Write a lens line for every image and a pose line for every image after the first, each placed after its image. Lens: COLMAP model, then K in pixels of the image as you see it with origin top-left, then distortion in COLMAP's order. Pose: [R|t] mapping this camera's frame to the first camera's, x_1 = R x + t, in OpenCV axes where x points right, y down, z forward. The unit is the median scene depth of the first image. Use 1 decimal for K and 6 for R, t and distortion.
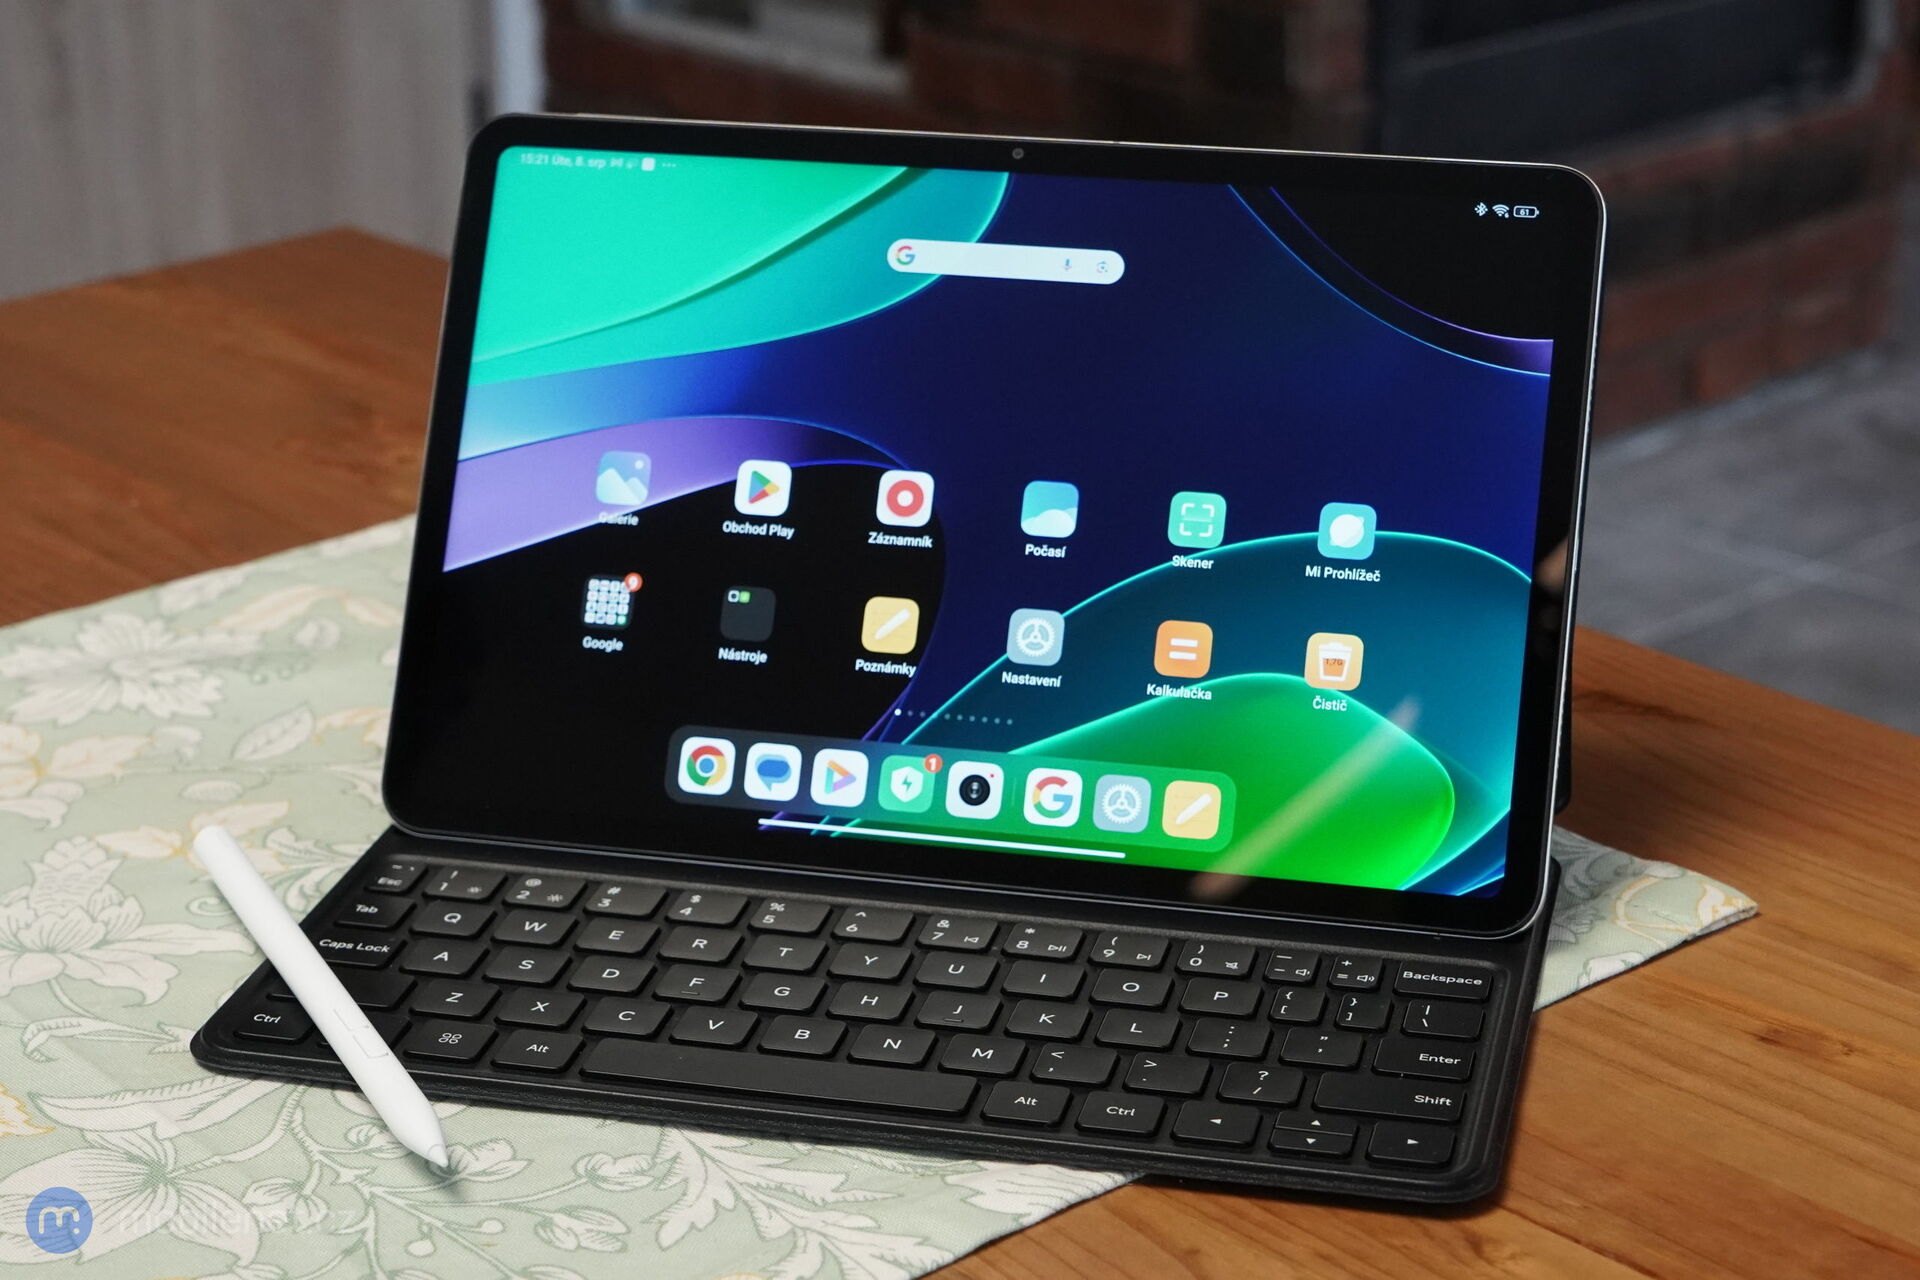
lens RADIAL K [[2928.1, 0, 960.1], [0, 2928.1, 645.4], [0, 0, 1]] dist [-0.062141, 0.000000]
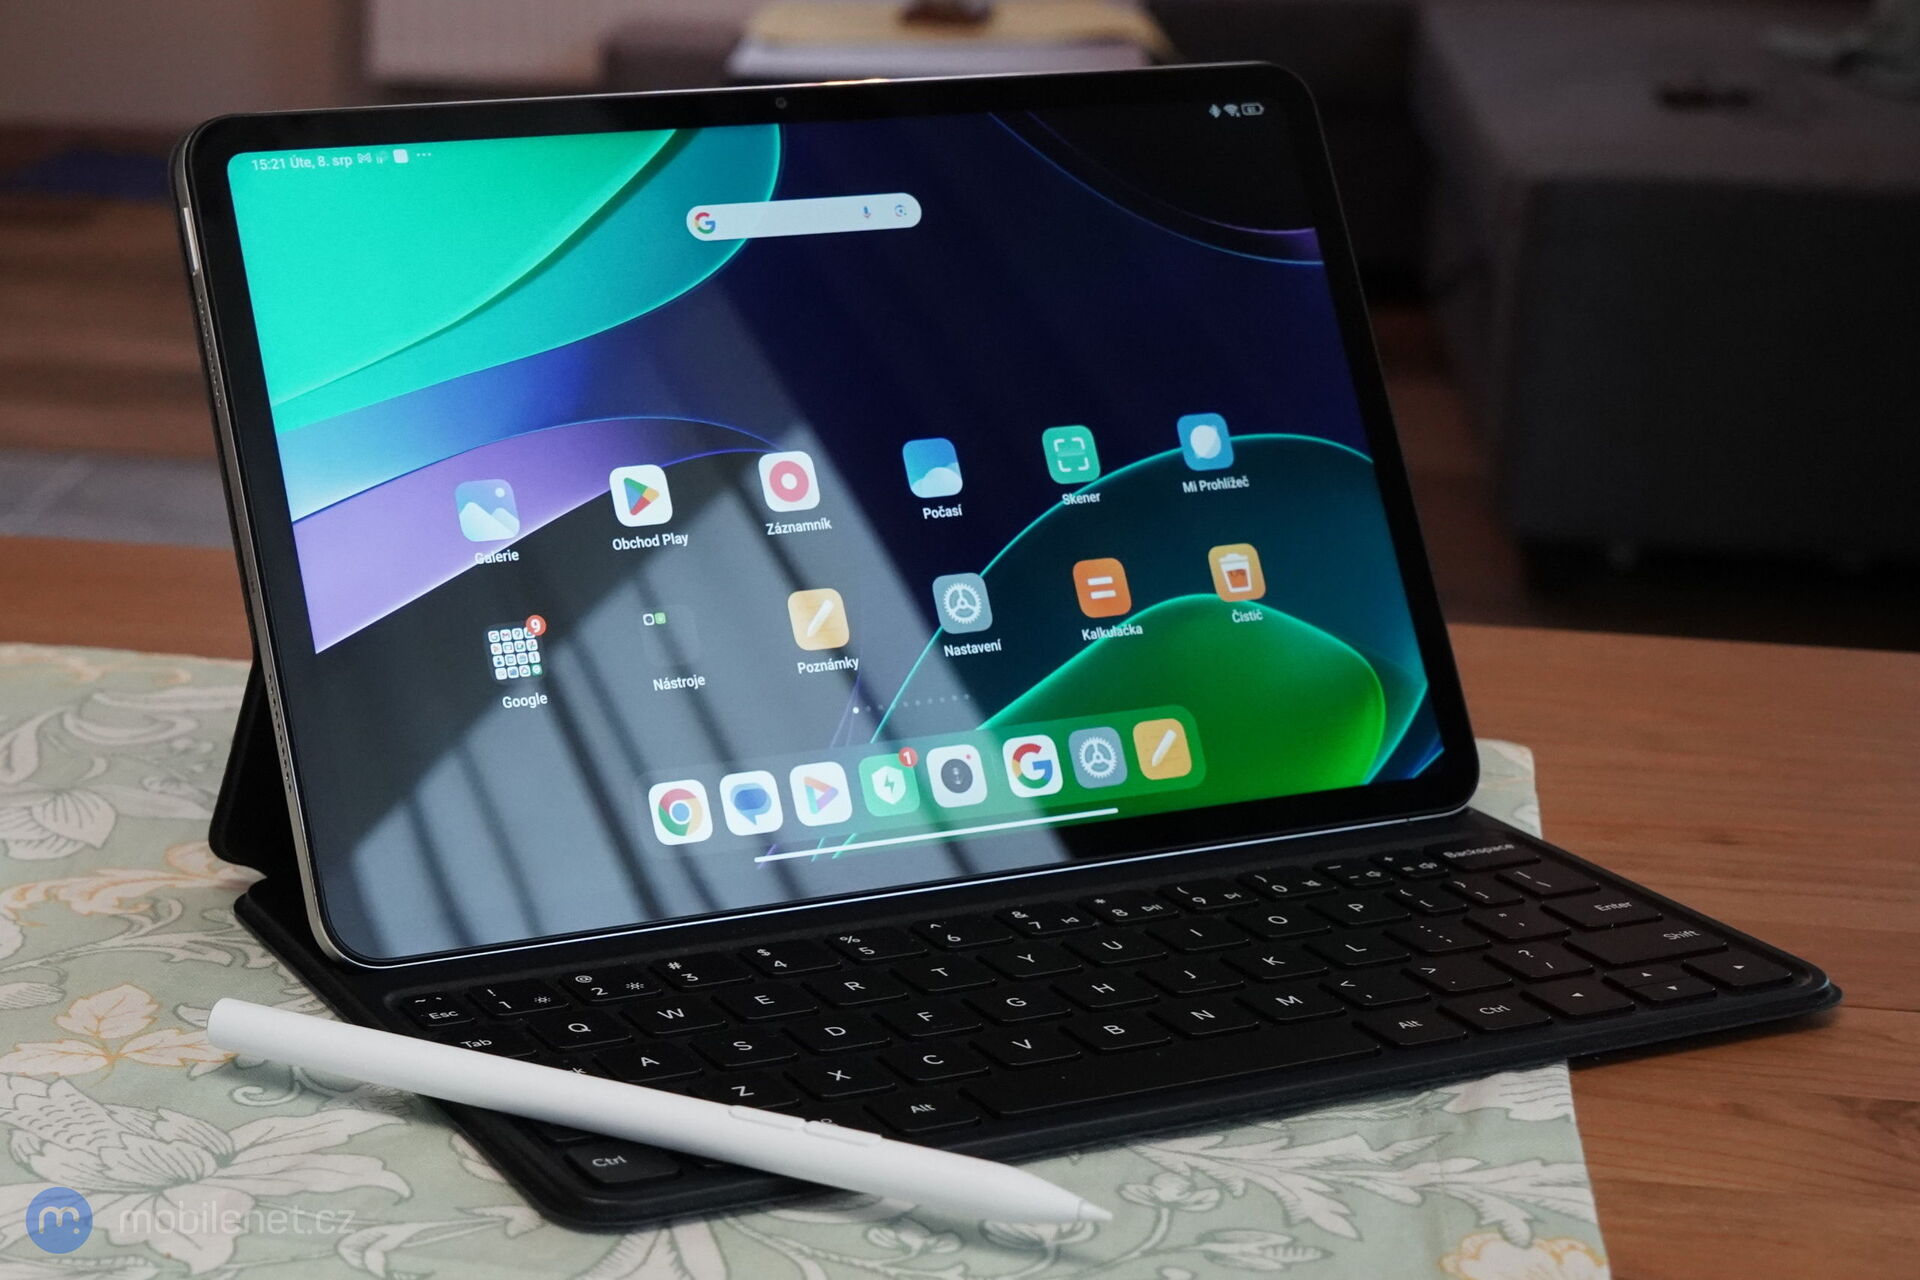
lens RADIAL K [[2823.8, 0, 958.3], [0, 2823.8, 633.1], [0, 0, 1]] dist [-0.033619, 0.000000]
pose [[0.871993, -0.183531, 0.453811, -0.376308], [0.206247, 0.978500, -0.000576, 0.006549], [-0.443949, 0.094100, 0.891098, 0.210533]]
